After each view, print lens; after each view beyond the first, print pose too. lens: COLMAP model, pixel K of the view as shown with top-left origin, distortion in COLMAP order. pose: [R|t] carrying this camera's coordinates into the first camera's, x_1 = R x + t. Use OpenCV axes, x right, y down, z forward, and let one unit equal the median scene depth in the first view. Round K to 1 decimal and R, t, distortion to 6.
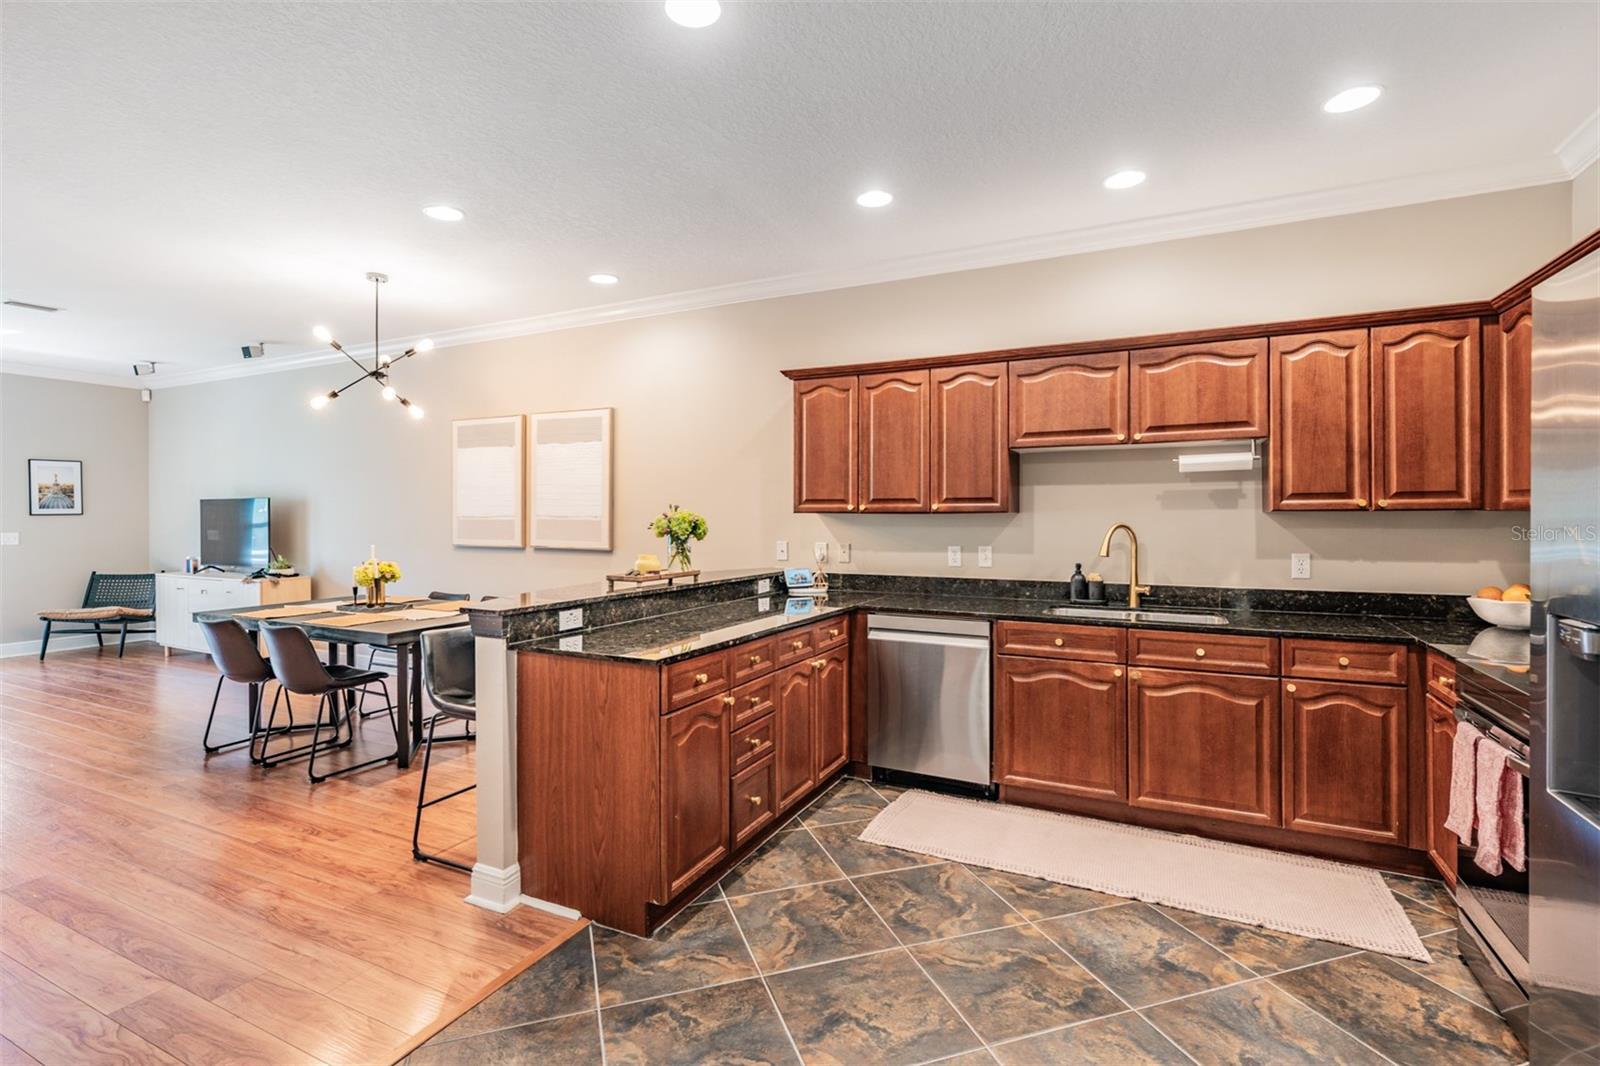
lens RADIAL K [[747.5, 0, 795.2], [0, 747.5, 514.6], [0, 0, 1]] dist [0.000791, -0.000595]
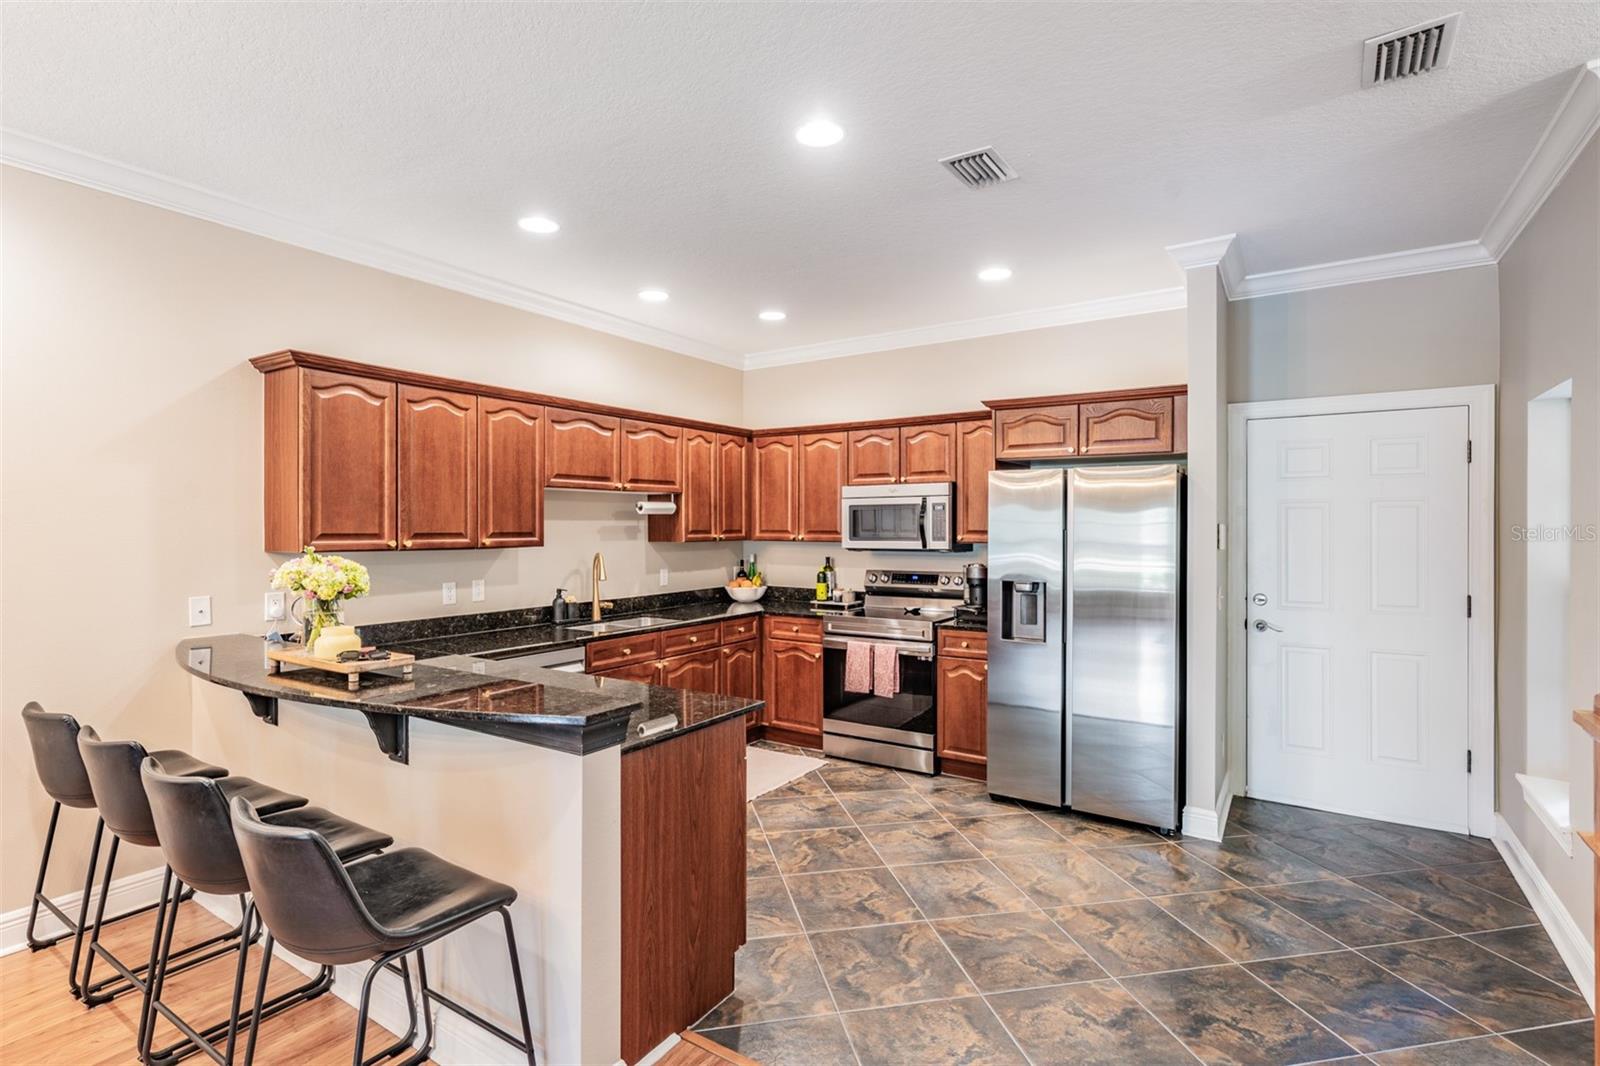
lens RADIAL K [[767.3, 0, 794.3], [0, 767.3, 525.6], [0, 0, 1]] dist [0.001404, -0.000001]
pose [[0.121027, 0.002005, 0.992647, -0.839878], [-0.000456, 0.999998, -0.001964, -0.033298], [-0.992649, -0.000215, 0.121028, 0.557868]]
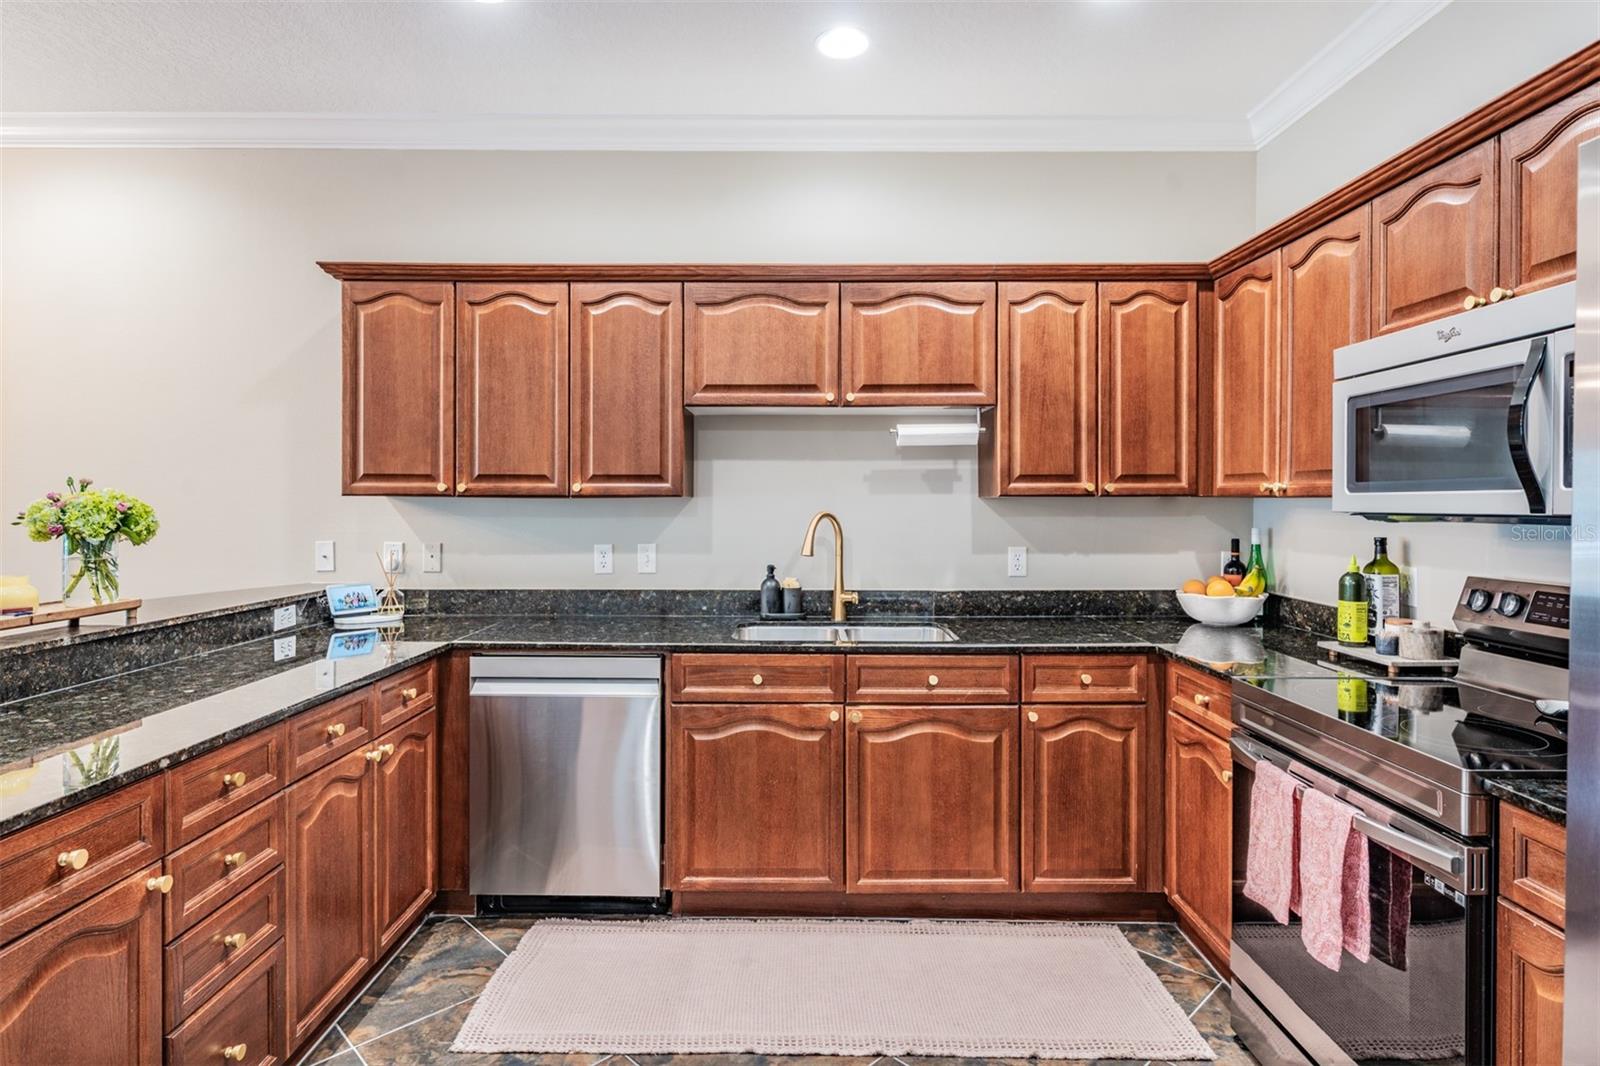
lens RADIAL K [[844.1, 0, 796.5], [0, 844.1, 506.8], [0, 0, 1]] dist [0.003238, -0.000438]
pose [[0.895352, -0.000133, 0.445360, 0.028876], [-0.003577, 0.999966, 0.007489, 0.000558], [-0.445345, -0.008298, 0.895320, 0.260600]]
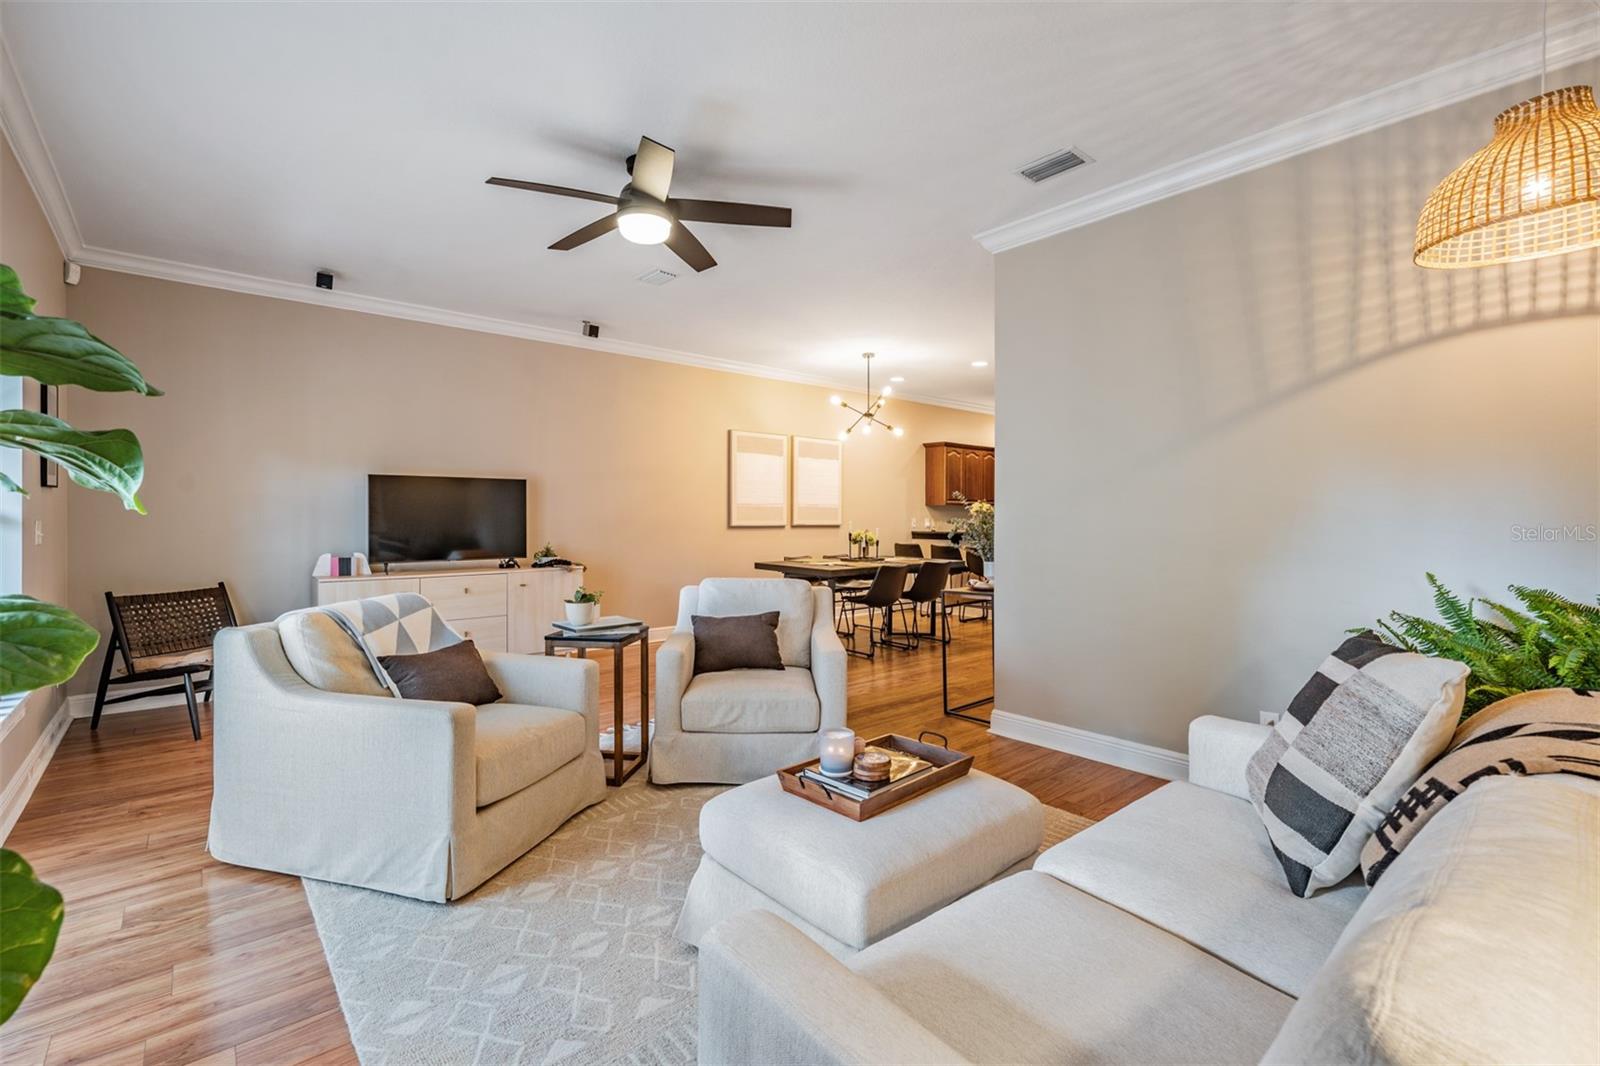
lens RADIAL K [[711.3, 0, 795.1], [0, 711.3, 508.7], [0, 0, 1]] dist [0.002161, -0.000576]
pose [[0.382839, 0.012067, 0.923736, -2.723711], [0.000937, 0.999909, -0.013450, 0.049225], [-0.923815, 0.006015, 0.382792, 0.740291]]
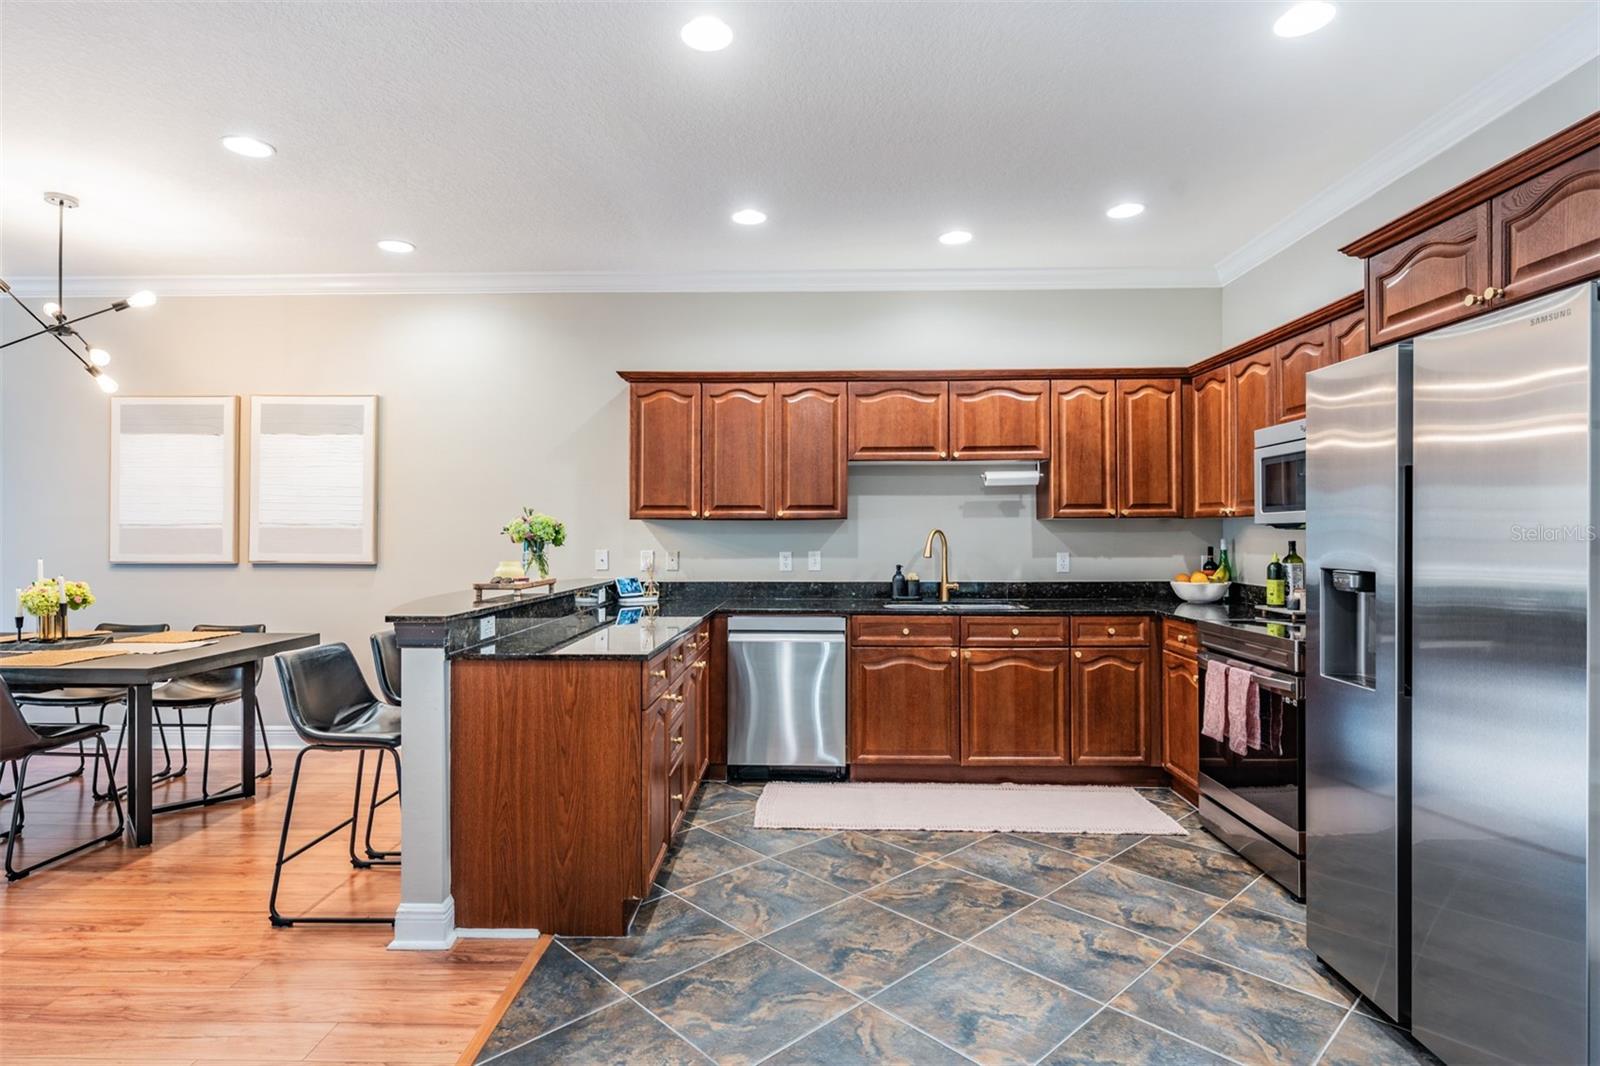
lens RADIAL K [[821.4, 0, 796.9], [0, 821.4, 527.3], [0, 0, 1]] dist [0.001786, -0.000010]
pose [[0.906434, 0.003539, 0.422332, -0.318469], [-0.000258, 0.999969, -0.007824, 0.020438], [-0.422347, 0.006983, 0.906407, -0.066532]]
